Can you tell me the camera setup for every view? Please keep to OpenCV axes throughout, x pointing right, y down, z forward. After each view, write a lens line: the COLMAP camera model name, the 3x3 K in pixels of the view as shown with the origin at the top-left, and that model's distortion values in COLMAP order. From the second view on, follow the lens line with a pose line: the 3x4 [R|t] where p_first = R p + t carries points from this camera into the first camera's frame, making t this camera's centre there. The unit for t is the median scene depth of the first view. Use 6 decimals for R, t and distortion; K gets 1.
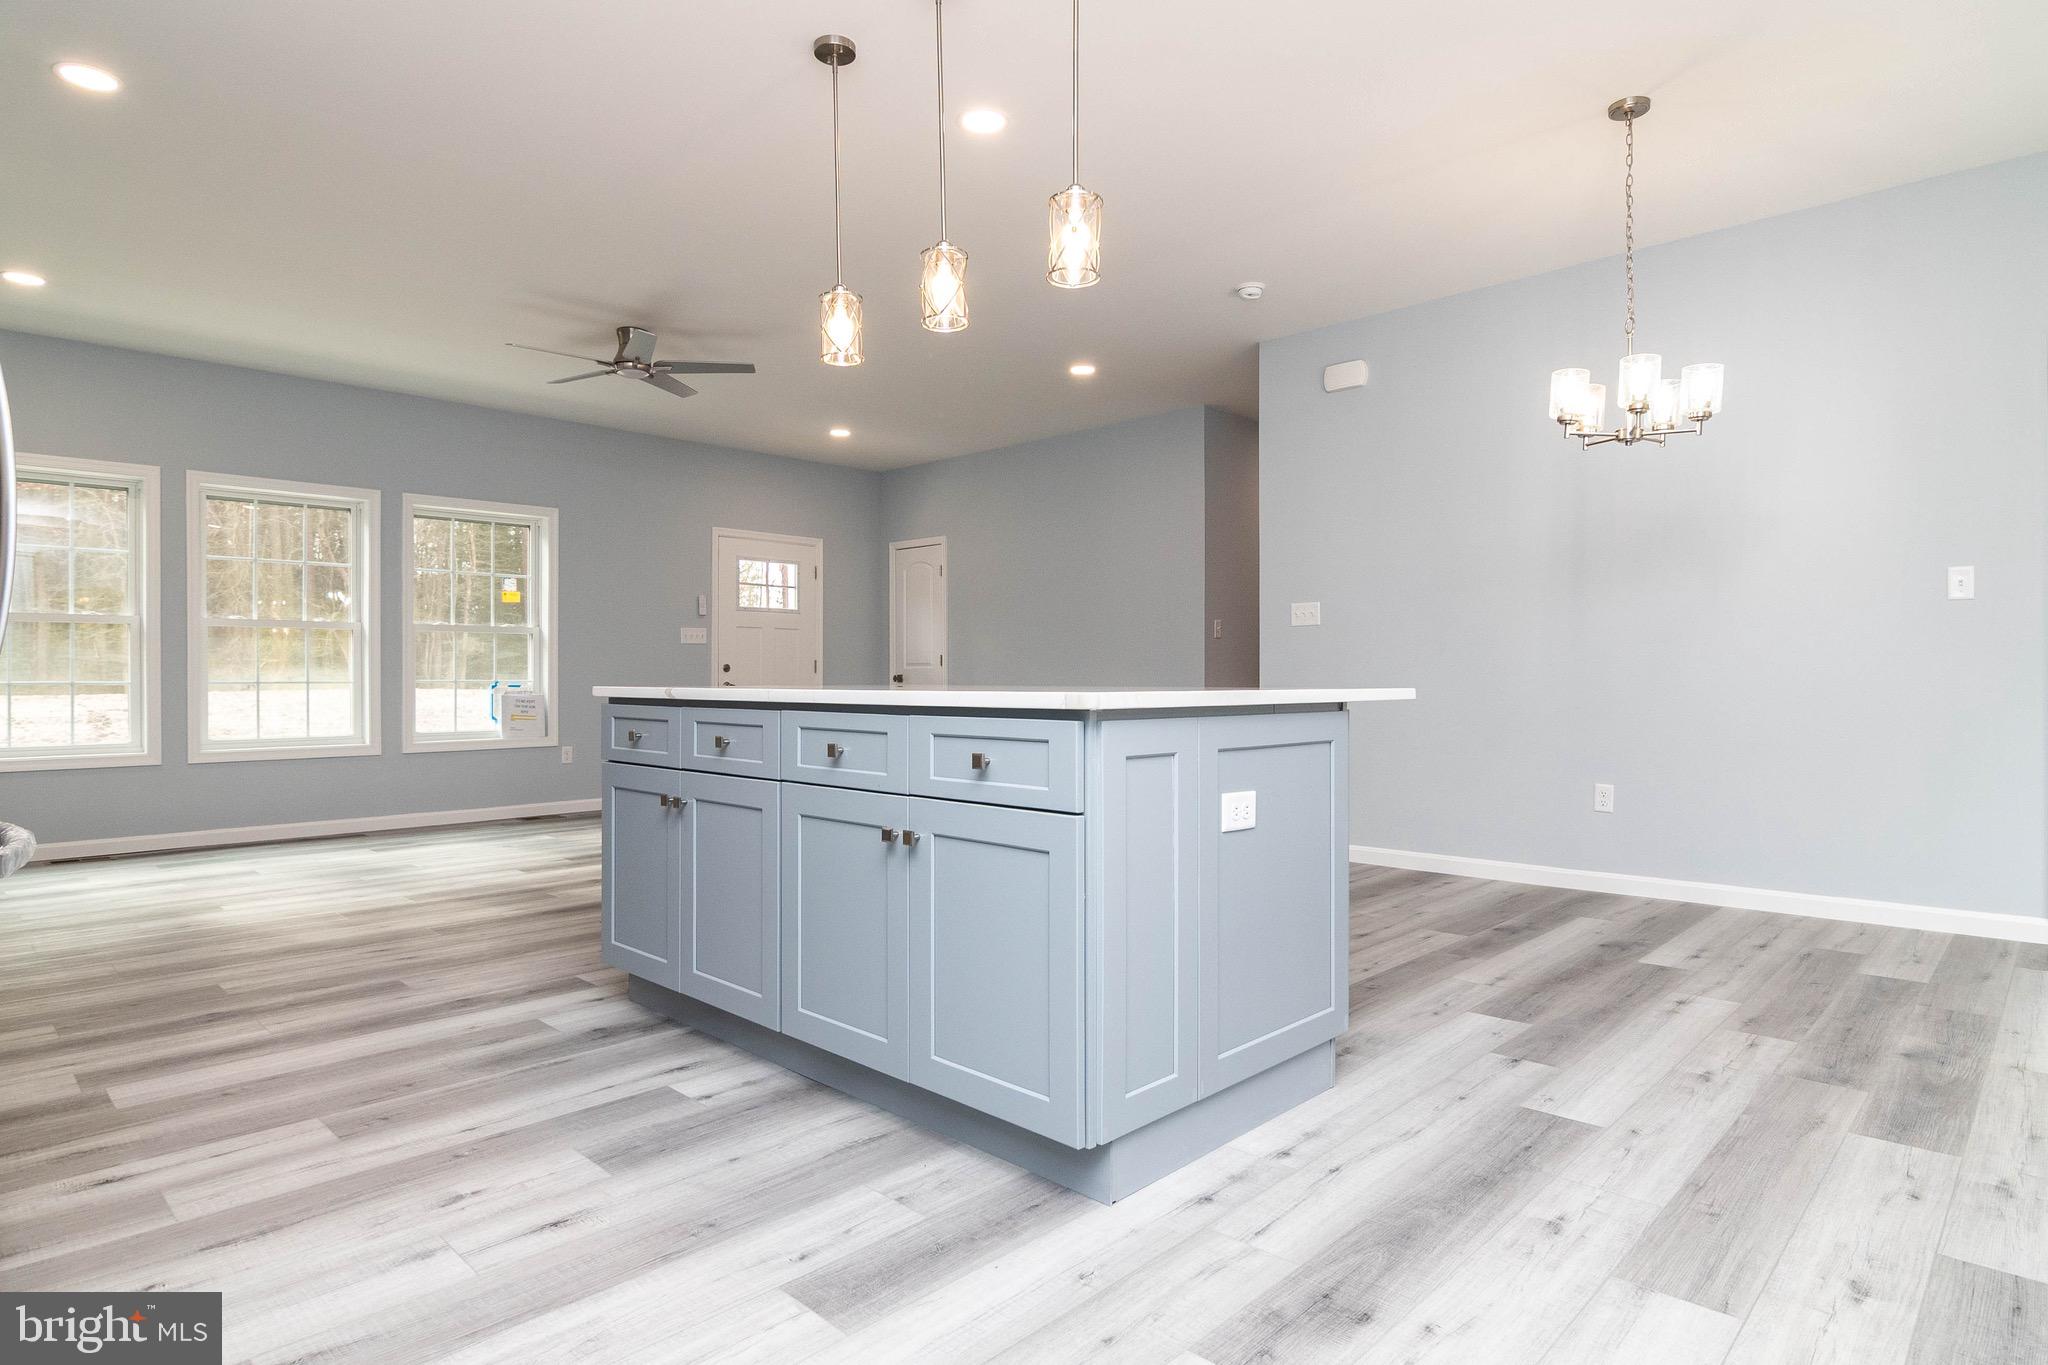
lens RADIAL K [[1115.1, 0, 1025.1], [0, 1115.1, 696.6], [0, 0, 1]] dist [0.003292, -0.009859]
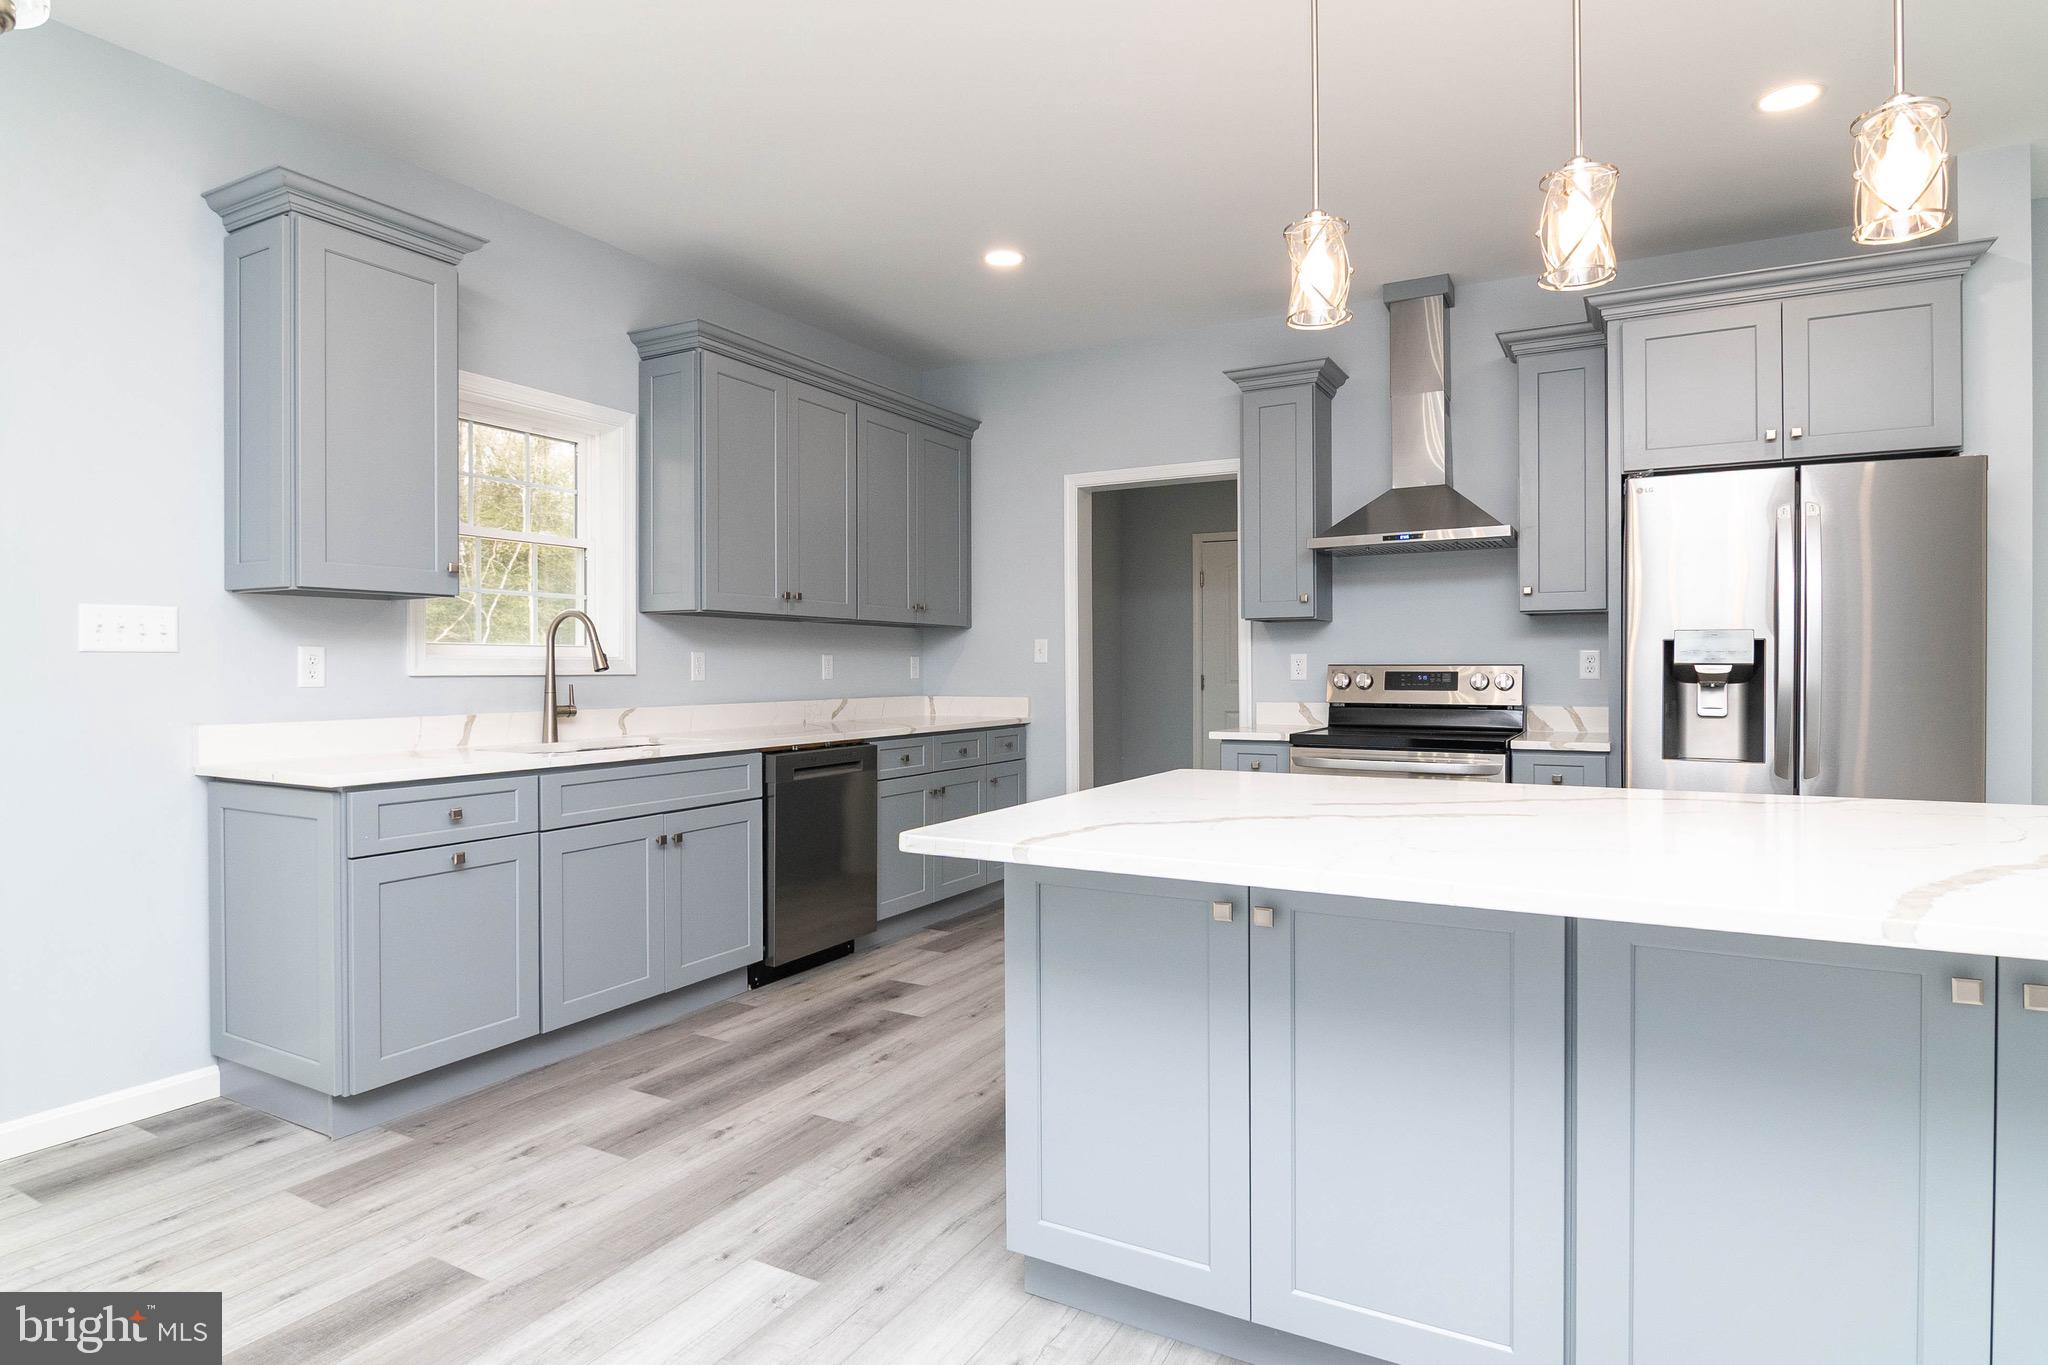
lens RADIAL K [[1115.1, 0, 1006.6], [0, 1115.1, 672.4], [0, 0, 1]] dist [0.003292, -0.009859]
pose [[-0.970463, 0.006314, -0.241166, 0.458781], [0.001119, 0.999764, 0.021674, -0.118268], [0.241246, 0.020764, -0.970242, 1.693786]]
